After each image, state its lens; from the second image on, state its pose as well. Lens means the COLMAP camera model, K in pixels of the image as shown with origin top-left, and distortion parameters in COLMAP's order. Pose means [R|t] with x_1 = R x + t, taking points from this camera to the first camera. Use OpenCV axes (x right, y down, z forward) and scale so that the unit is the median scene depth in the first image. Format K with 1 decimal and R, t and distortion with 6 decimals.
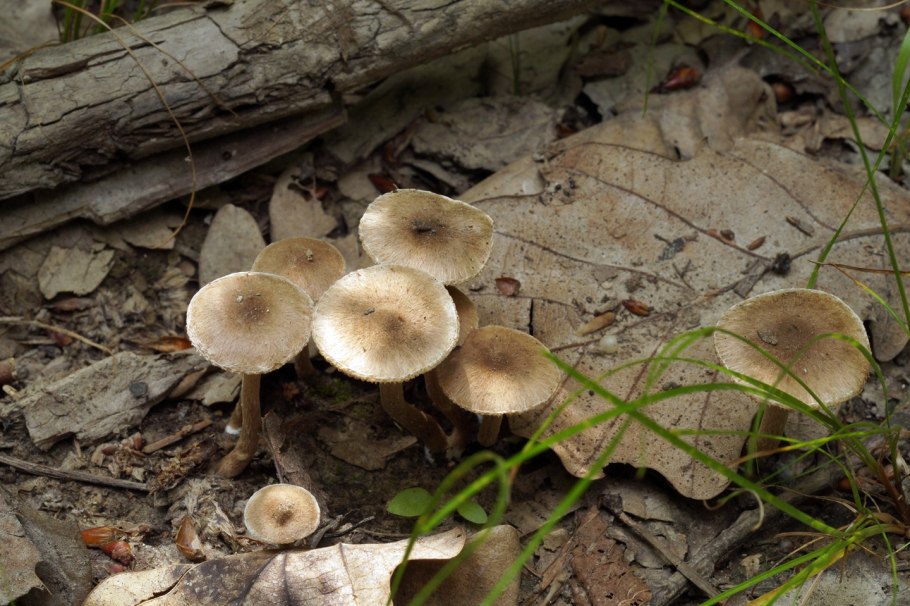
lens RADIAL K [[2795.0, 0, 455.0], [0, 2795.0, 303.0], [0, 0, 1]] dist [0.103477, -1.563491]
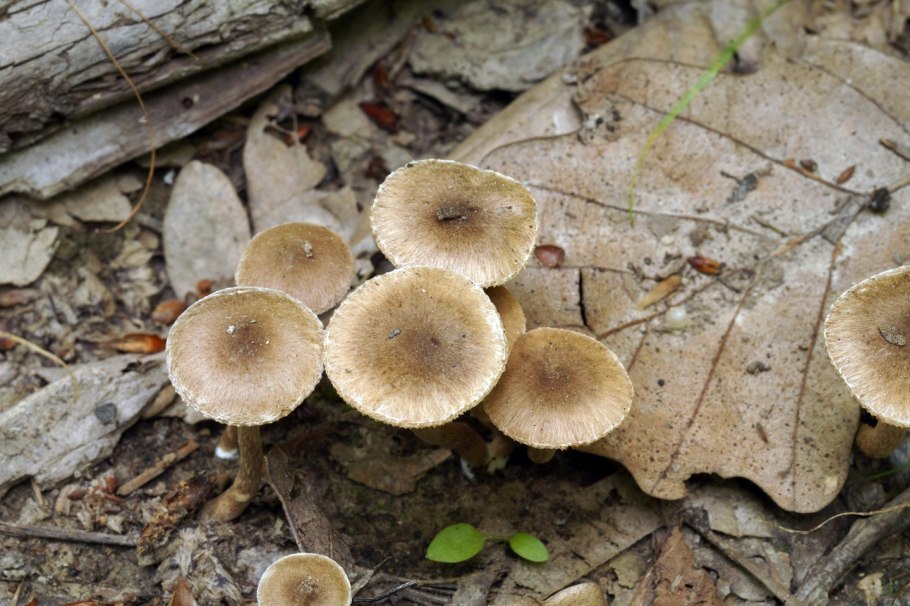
lens RADIAL K [[2795.0, 0, 455.0], [0, 2795.0, 303.0], [0, 0, 1]] dist [0.103477, -1.563491]
pose [[0.997237, -0.068047, 0.029796, -0.033259], [0.063599, 0.989357, 0.130876, -0.099366], [-0.038385, -0.128619, 0.990951, 0.190070]]
